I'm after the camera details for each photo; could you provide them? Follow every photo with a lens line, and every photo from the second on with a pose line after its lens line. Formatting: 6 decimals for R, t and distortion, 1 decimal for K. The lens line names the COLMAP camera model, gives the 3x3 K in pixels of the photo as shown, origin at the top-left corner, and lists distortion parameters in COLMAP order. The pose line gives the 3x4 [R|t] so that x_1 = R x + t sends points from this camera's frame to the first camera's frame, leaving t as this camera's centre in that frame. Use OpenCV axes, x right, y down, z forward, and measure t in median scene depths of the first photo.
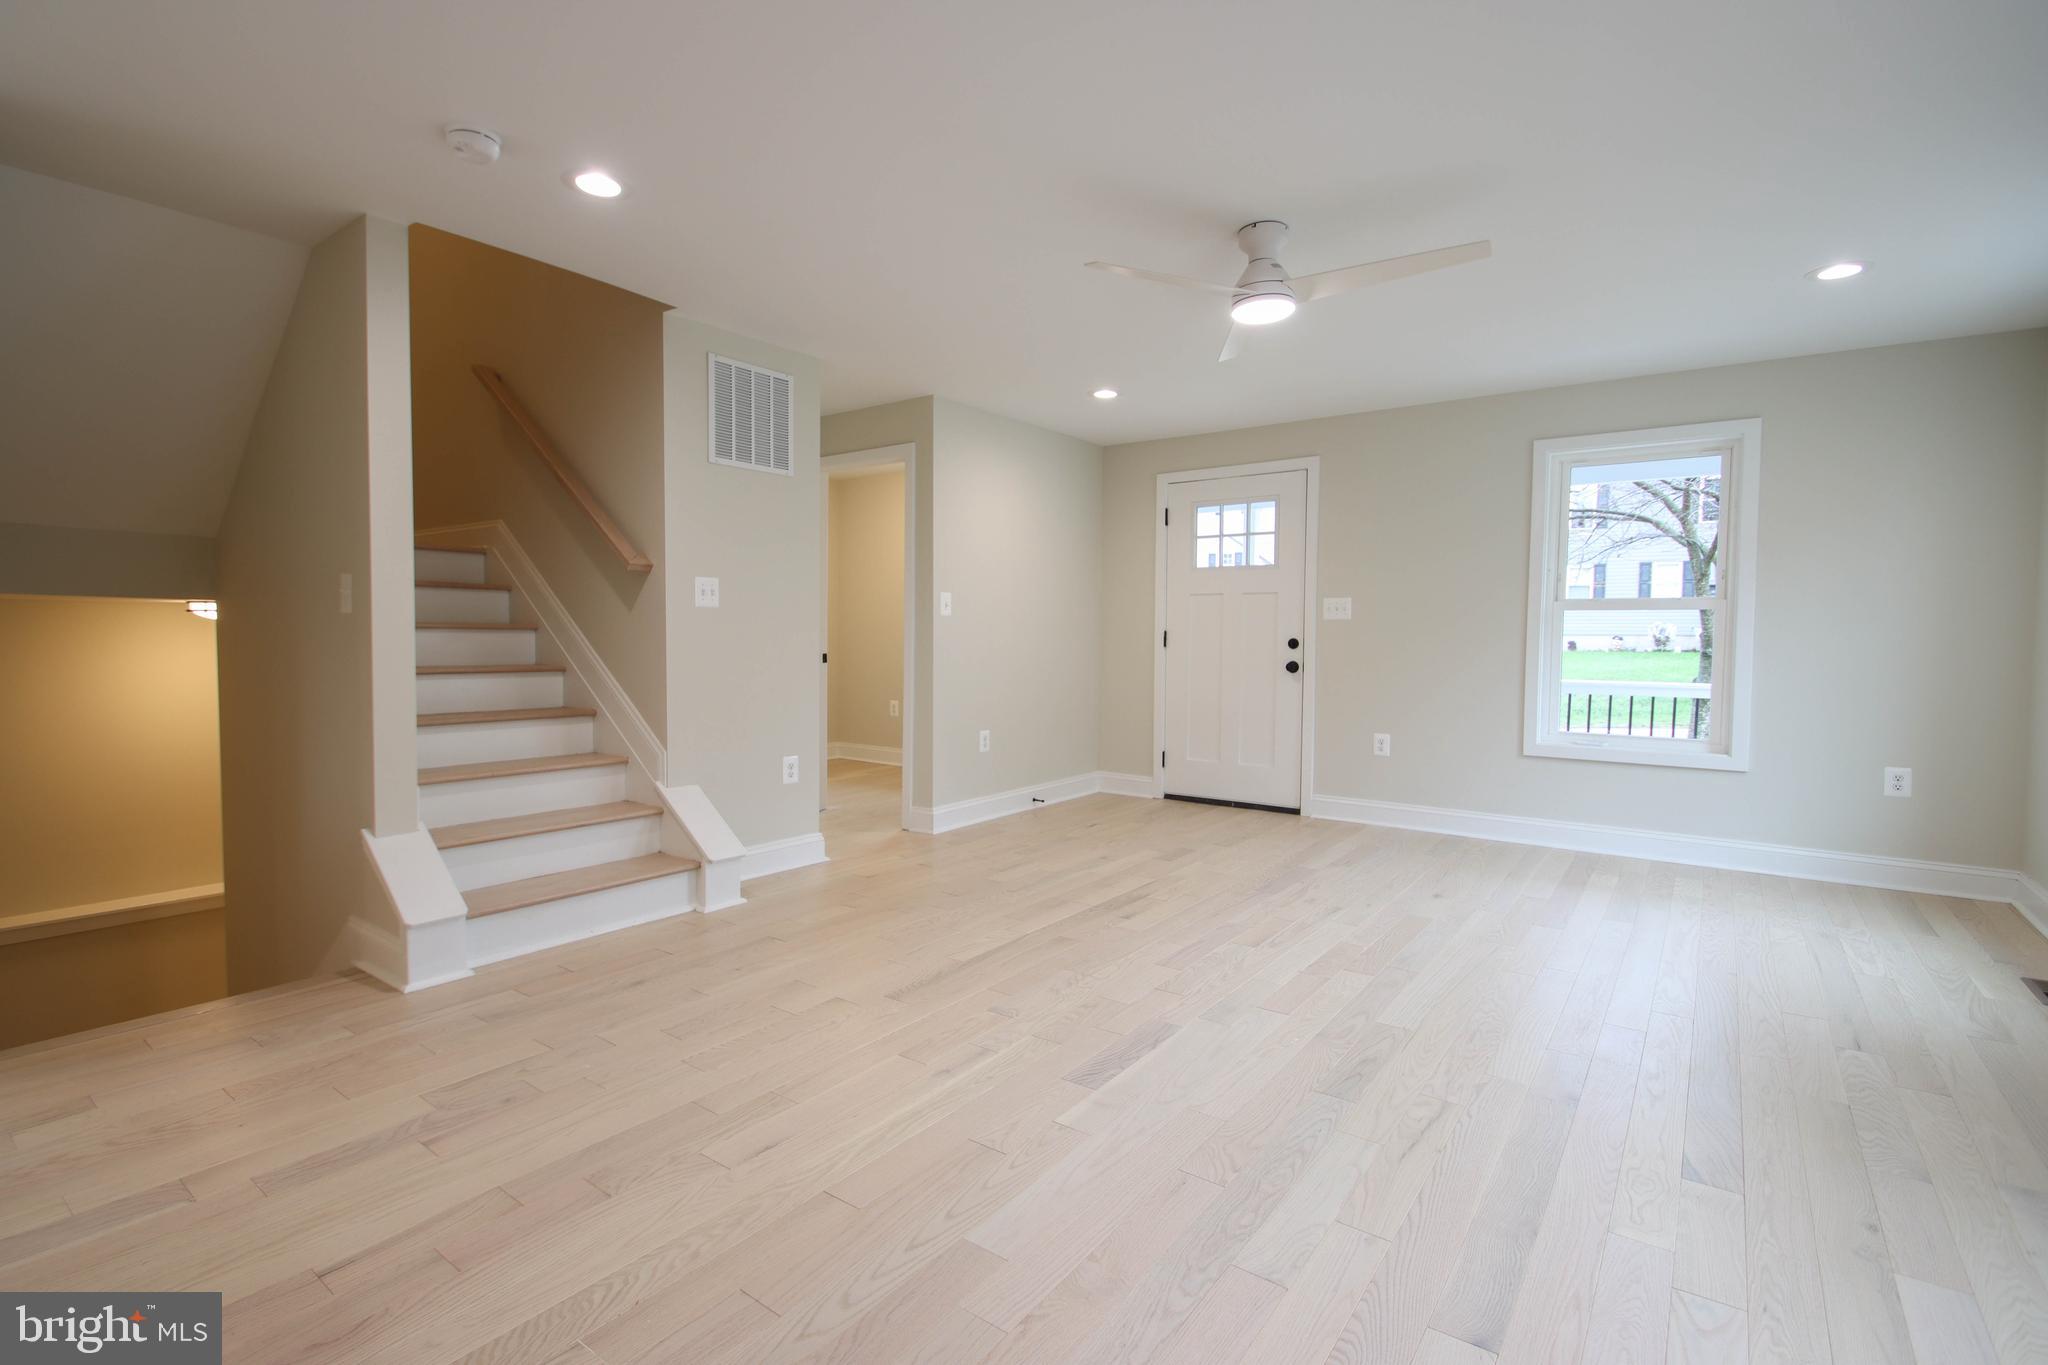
lens RADIAL K [[930.5, 0, 1024.0], [0, 930.5, 682.5], [0, 0, 1]] dist [0.012296, 0.000100]
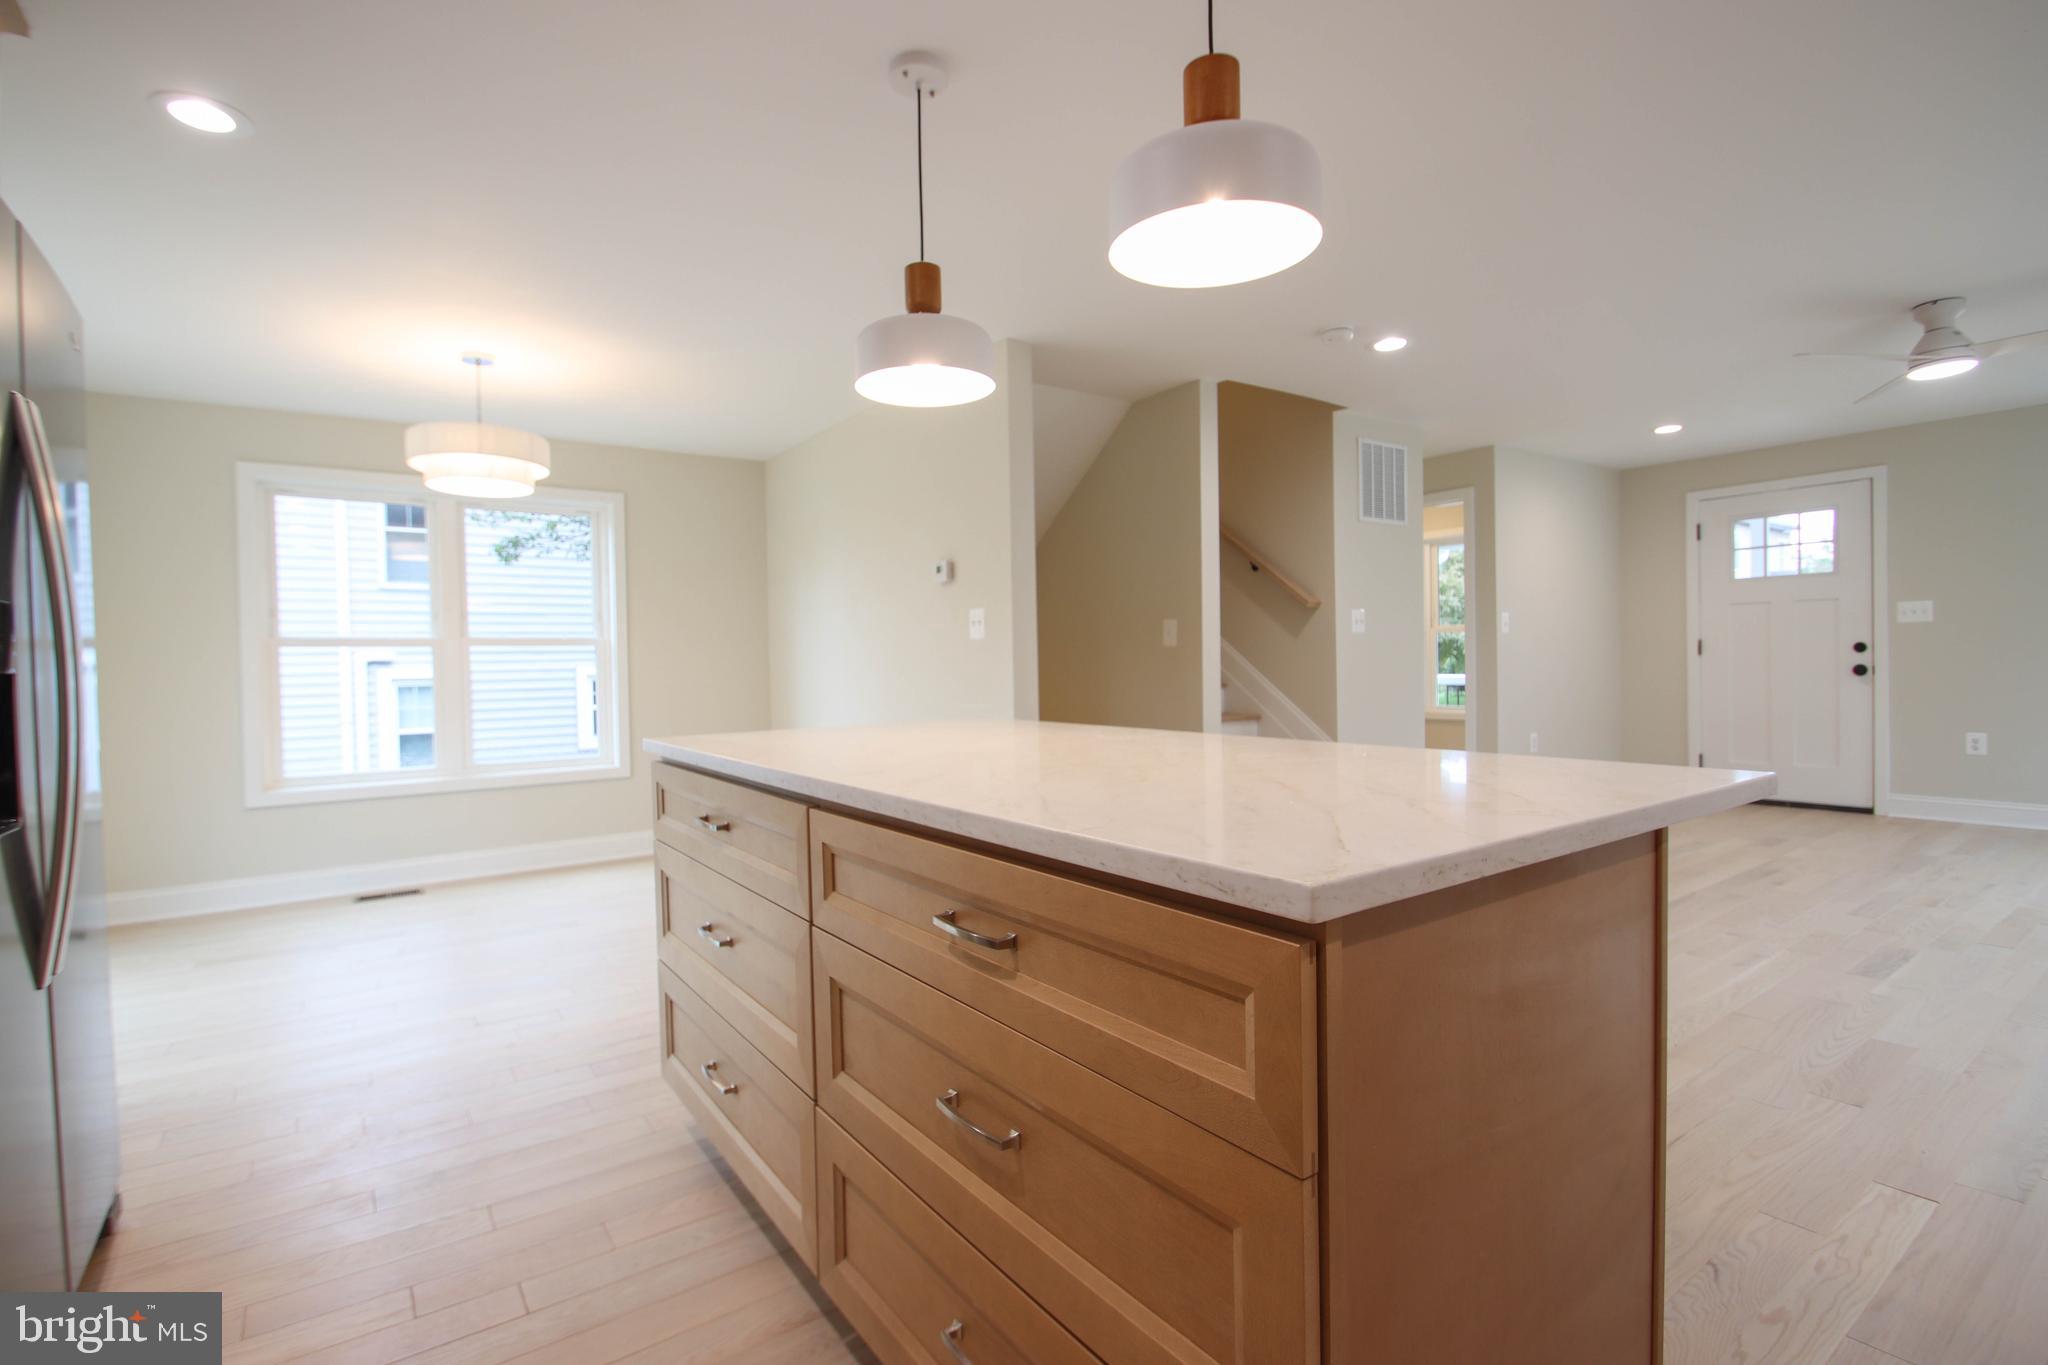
lens RADIAL K [[948.6, 0, 1004.0], [0, 948.6, 684.1], [0, 0, 1]] dist [0.007917, -0.012250]
pose [[0.951356, -0.022225, -0.307291, -0.363669], [0.015243, 0.999569, -0.025103, 0.013591], [0.307717, 0.019198, 0.951284, -0.358345]]
